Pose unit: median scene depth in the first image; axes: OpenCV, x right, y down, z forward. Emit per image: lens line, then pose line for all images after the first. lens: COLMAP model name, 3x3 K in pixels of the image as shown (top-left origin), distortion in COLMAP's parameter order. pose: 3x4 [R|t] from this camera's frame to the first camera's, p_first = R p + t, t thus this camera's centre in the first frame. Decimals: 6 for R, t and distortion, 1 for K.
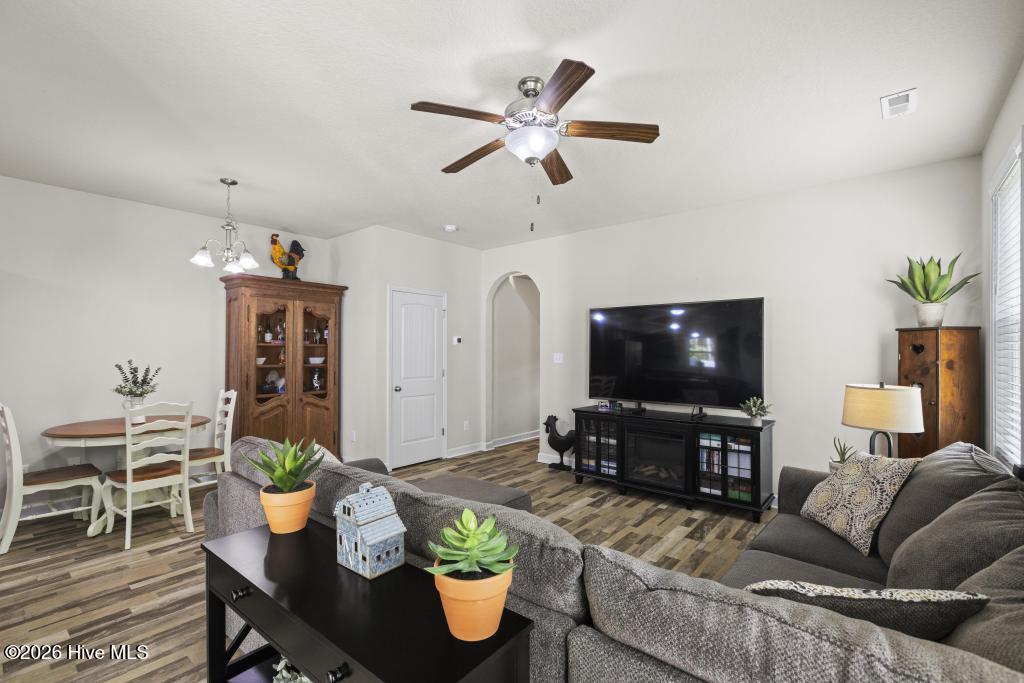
lens RADIAL K [[457.1, 0, 514.1], [0, 457.1, 345.2], [0, 0, 1]] dist [-0.000206, 0.000269]
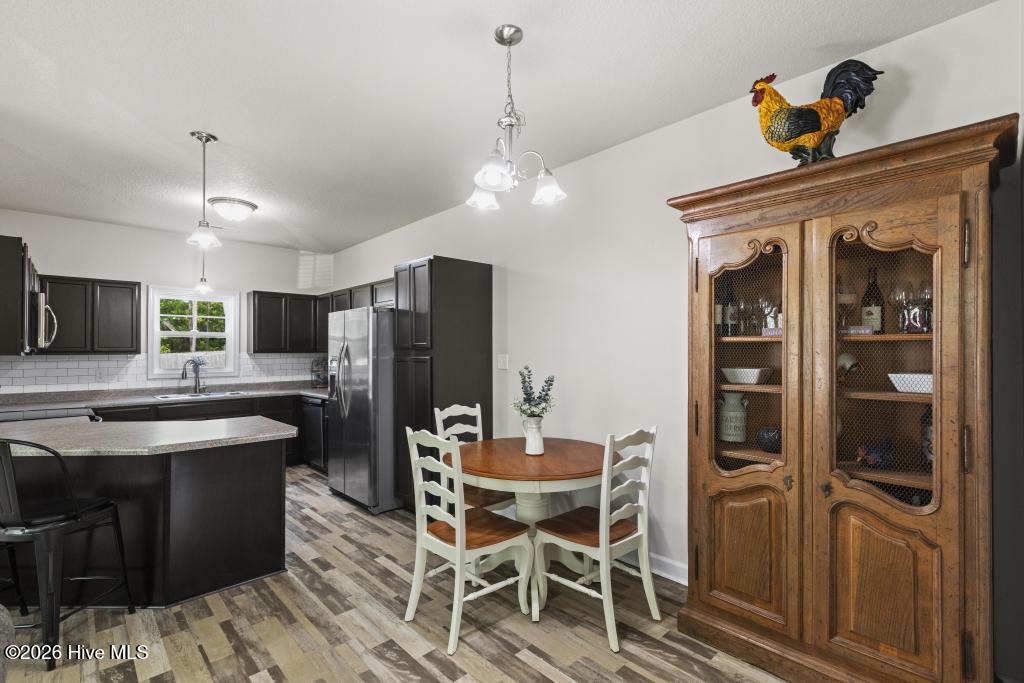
lens RADIAL K [[468.1, 0, 511.9], [0, 468.1, 345.9], [0, 0, 1]] dist [0.005123, -0.000125]
pose [[-0.117087, -0.009023, -0.993081, -0.086967], [0.016822, 0.999797, -0.011068, 0.007888], [0.992979, -0.018002, -0.116912, 1.076853]]
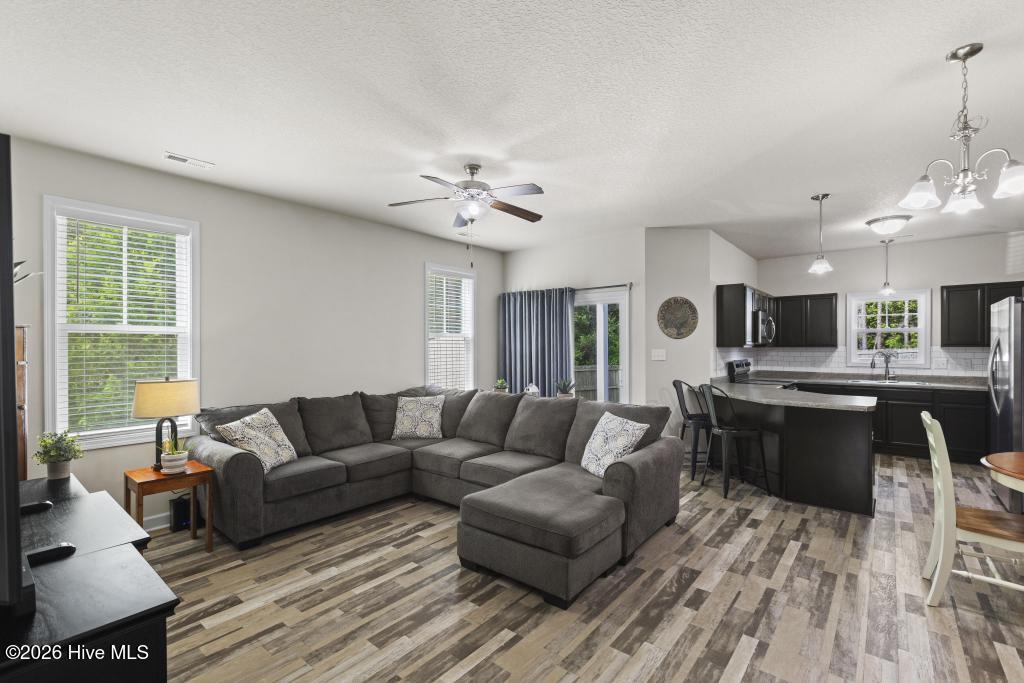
lens RADIAL K [[457.1, 0, 514.1], [0, 457.1, 345.2], [0, 0, 1]] dist [-0.000206, 0.000269]
pose [[-0.999974, 0.001507, -0.007094, -0.054805], [0.001612, 0.999889, -0.014790, 0.015509], [0.007071, -0.014801, -0.999865, 1.586235]]
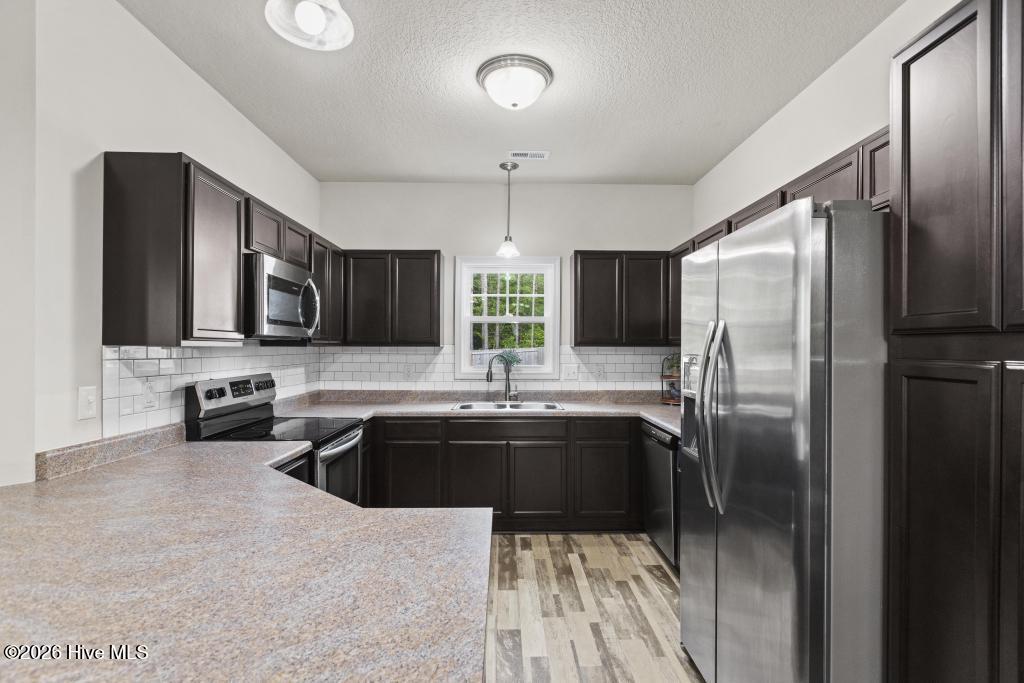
lens RADIAL K [[491.2, 0, 512.0], [0, 491.2, 341.5], [0, 0, 1]] dist [0.017052, 0.000135]
pose [[-0.757289, -0.007383, -0.653038, -0.712212], [0.005661, 0.999824, -0.017868, 0.008063], [0.653055, -0.017228, -0.757115, 0.772000]]
